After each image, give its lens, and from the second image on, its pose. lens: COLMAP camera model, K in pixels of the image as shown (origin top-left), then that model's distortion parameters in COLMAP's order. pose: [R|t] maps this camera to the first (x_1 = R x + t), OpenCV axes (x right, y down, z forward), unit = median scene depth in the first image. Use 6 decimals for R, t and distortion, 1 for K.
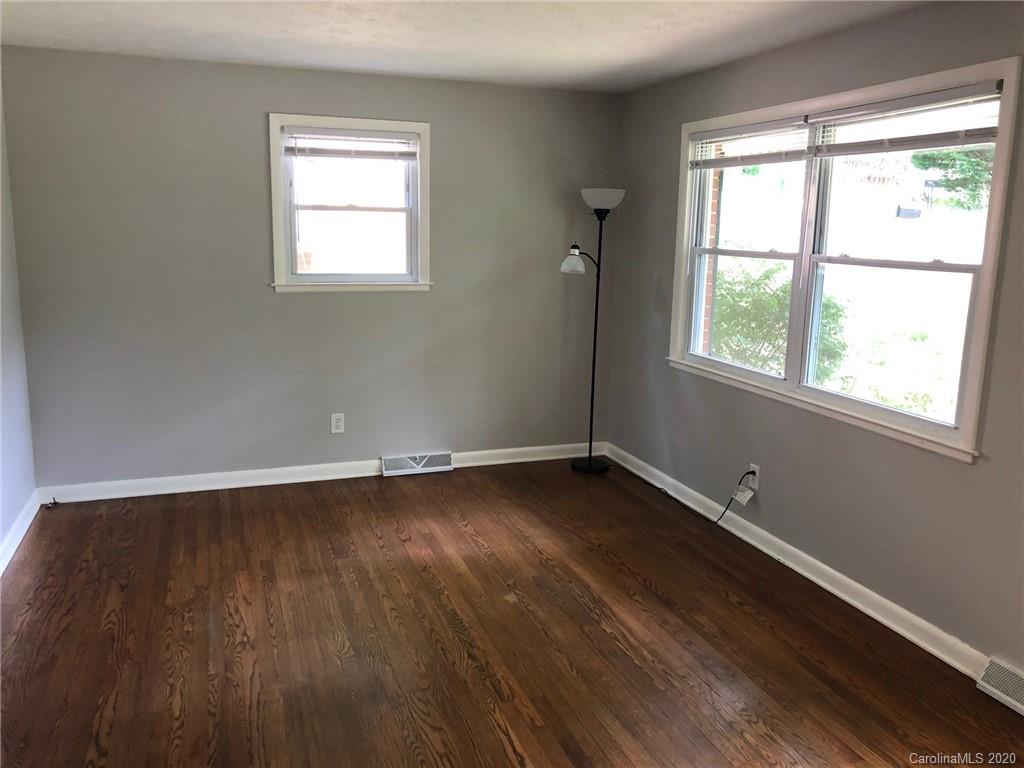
lens RADIAL K [[845.5, 0, 517.6], [0, 845.5, 376.8], [0, 0, 1]] dist [0.035043, -0.014077]
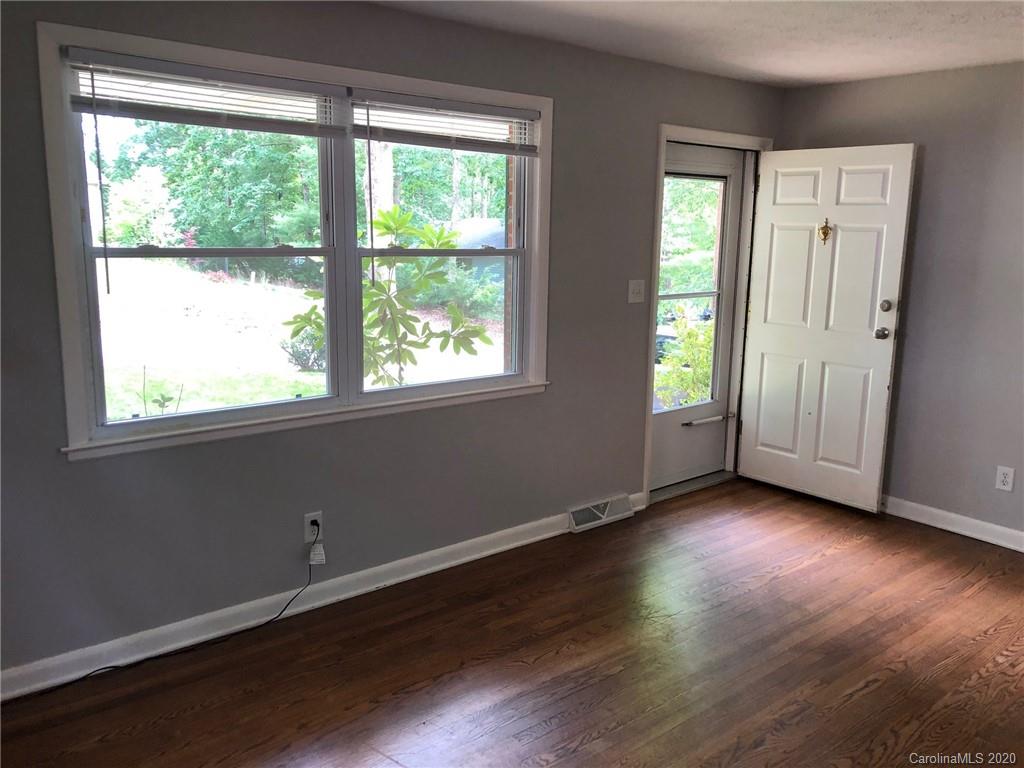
lens RADIAL K [[845.5, 0, 517.6], [0, 845.5, 376.8], [0, 0, 1]] dist [0.035043, -0.014077]
pose [[-0.348997, -0.195017, 0.916607, -0.608625], [0.140070, 0.956264, 0.256786, -0.241927], [-0.926597, 0.218006, -0.306418, 1.267619]]
